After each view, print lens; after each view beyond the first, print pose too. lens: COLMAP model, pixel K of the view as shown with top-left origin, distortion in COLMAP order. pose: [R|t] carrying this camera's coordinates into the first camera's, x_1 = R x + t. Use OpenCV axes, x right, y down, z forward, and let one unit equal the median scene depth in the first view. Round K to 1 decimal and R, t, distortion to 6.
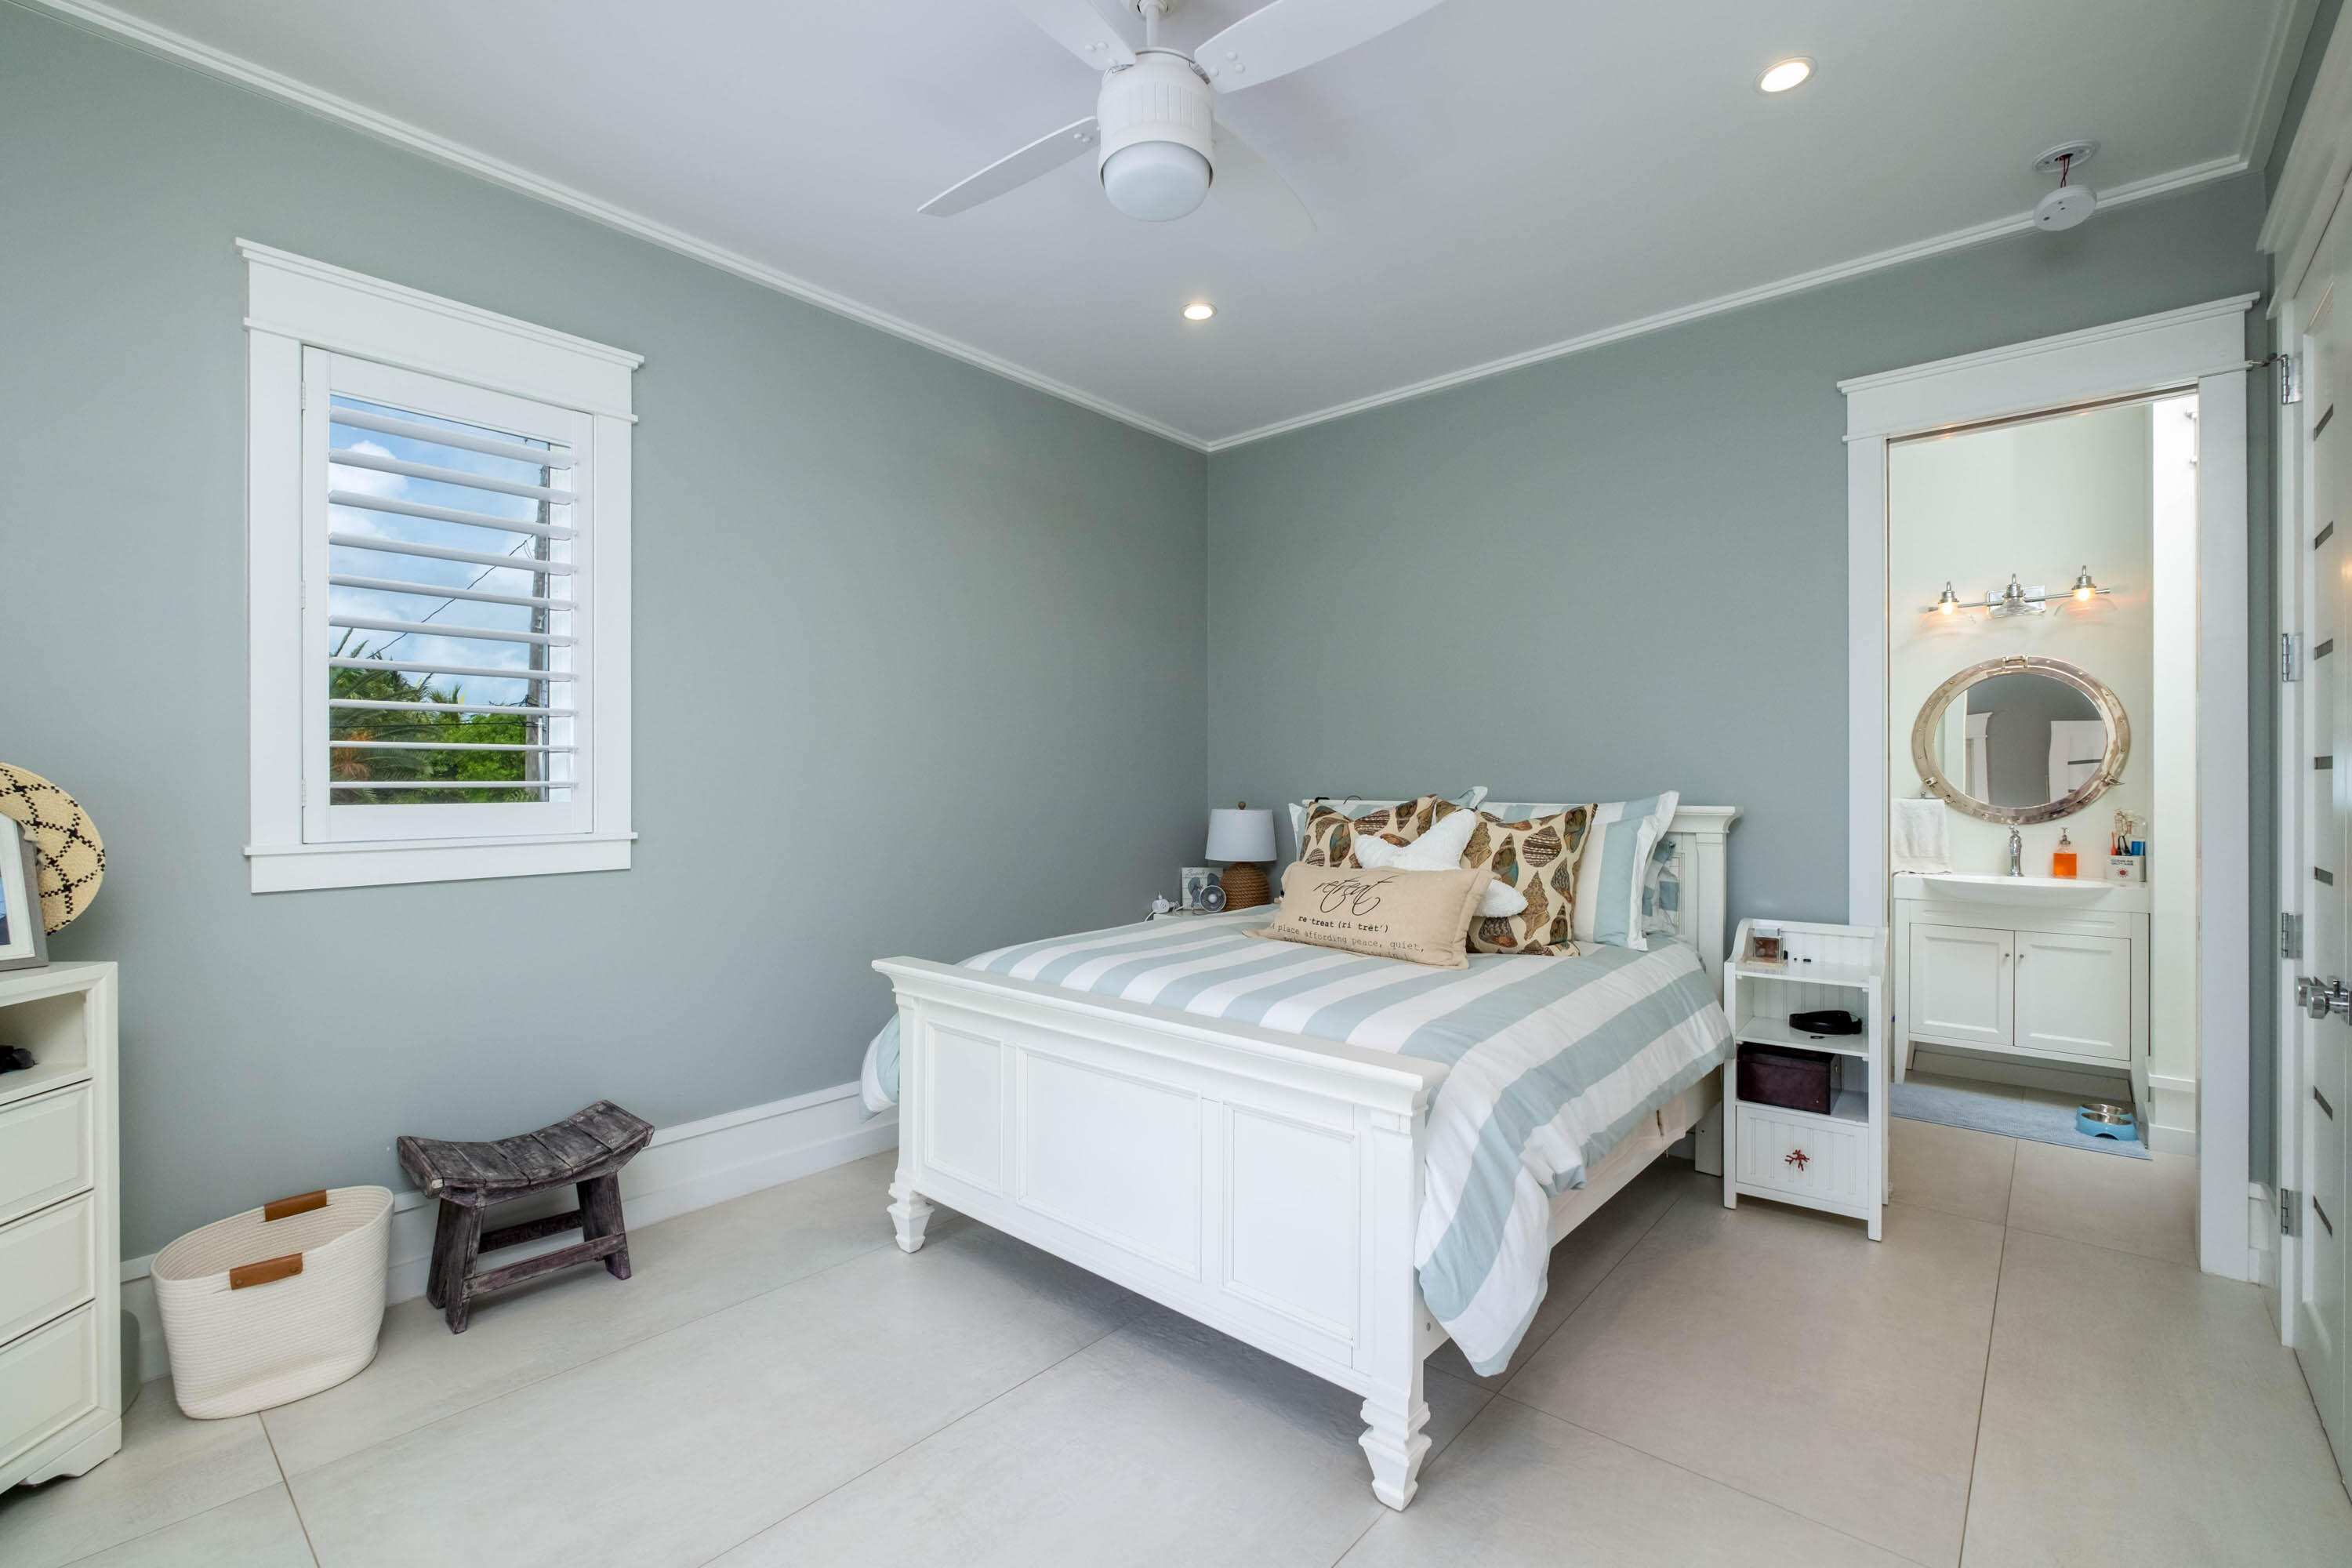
lens RADIAL K [[1028.3, 0, 1172.3], [0, 1028.3, 782.3], [0, 0, 1]] dist [-0.001983, -0.000422]
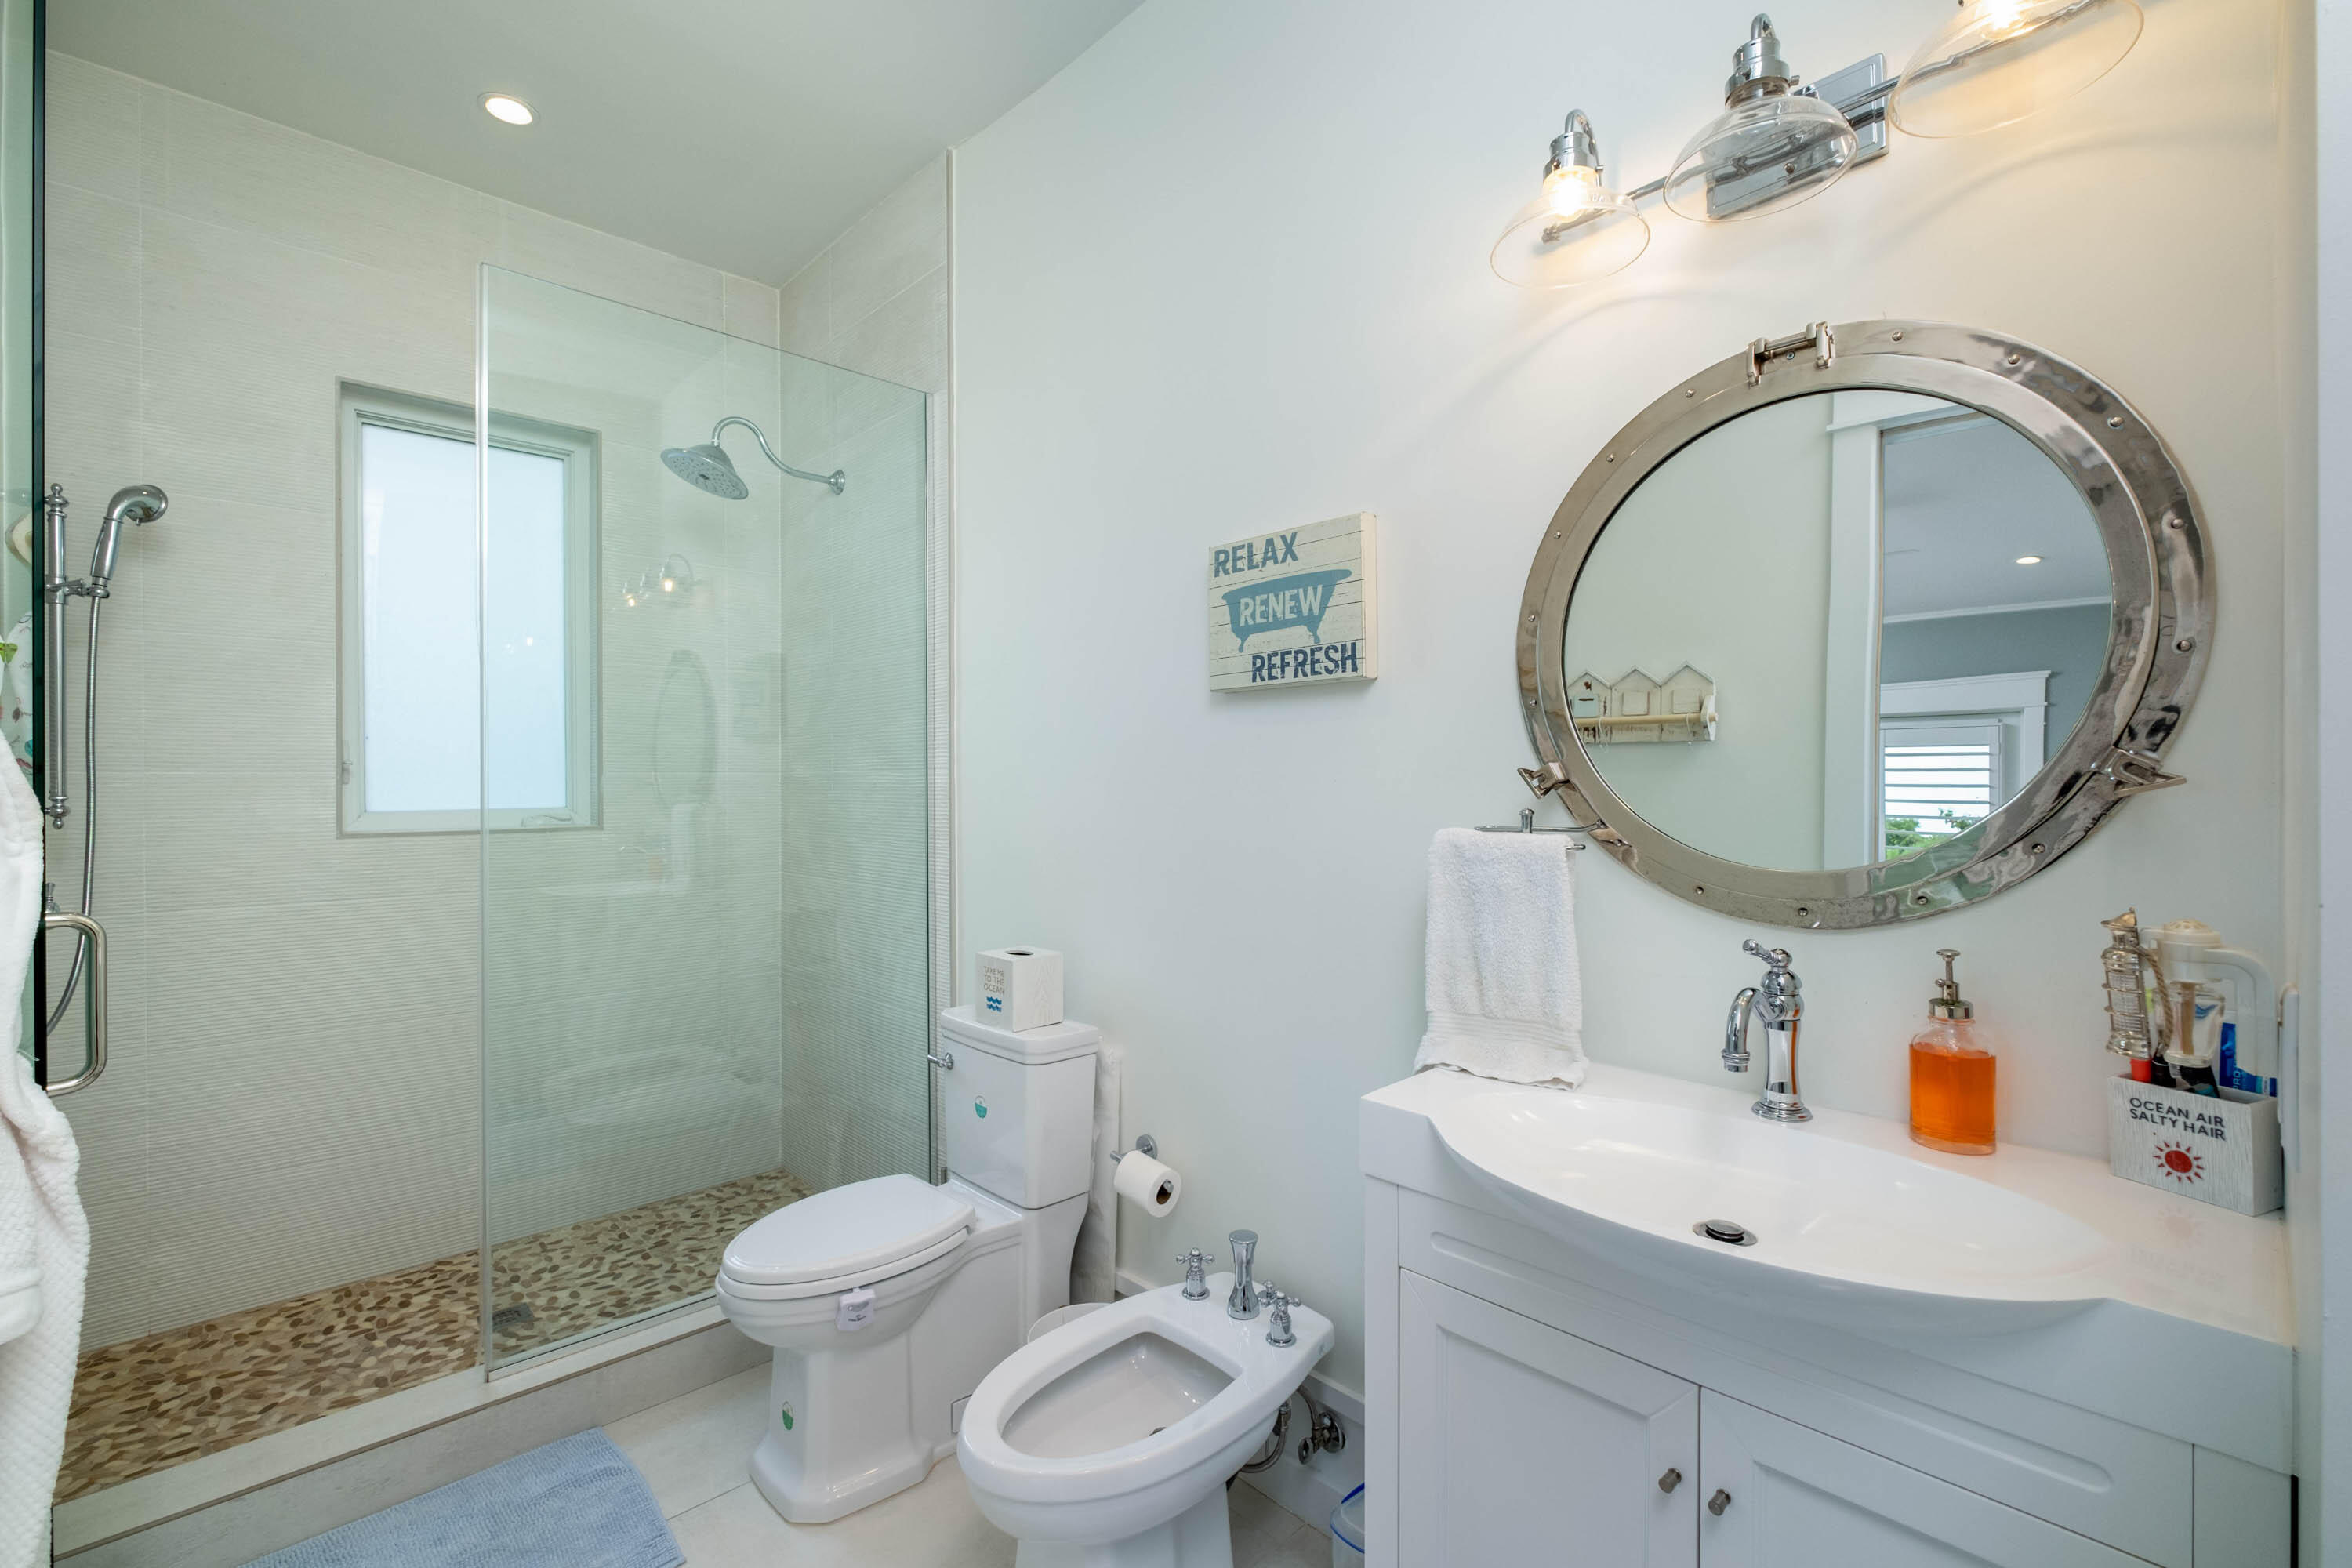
lens RADIAL K [[1028.3, 0, 1177.9], [0, 1028.3, 782.9], [0, 0, 1]] dist [-0.001983, -0.000422]
pose [[0.996780, -0.000305, -0.080190, 0.699509], [0.000172, 0.999999, -0.001672, 0.002158], [0.080190, 0.001652, 0.996778, 0.729708]]
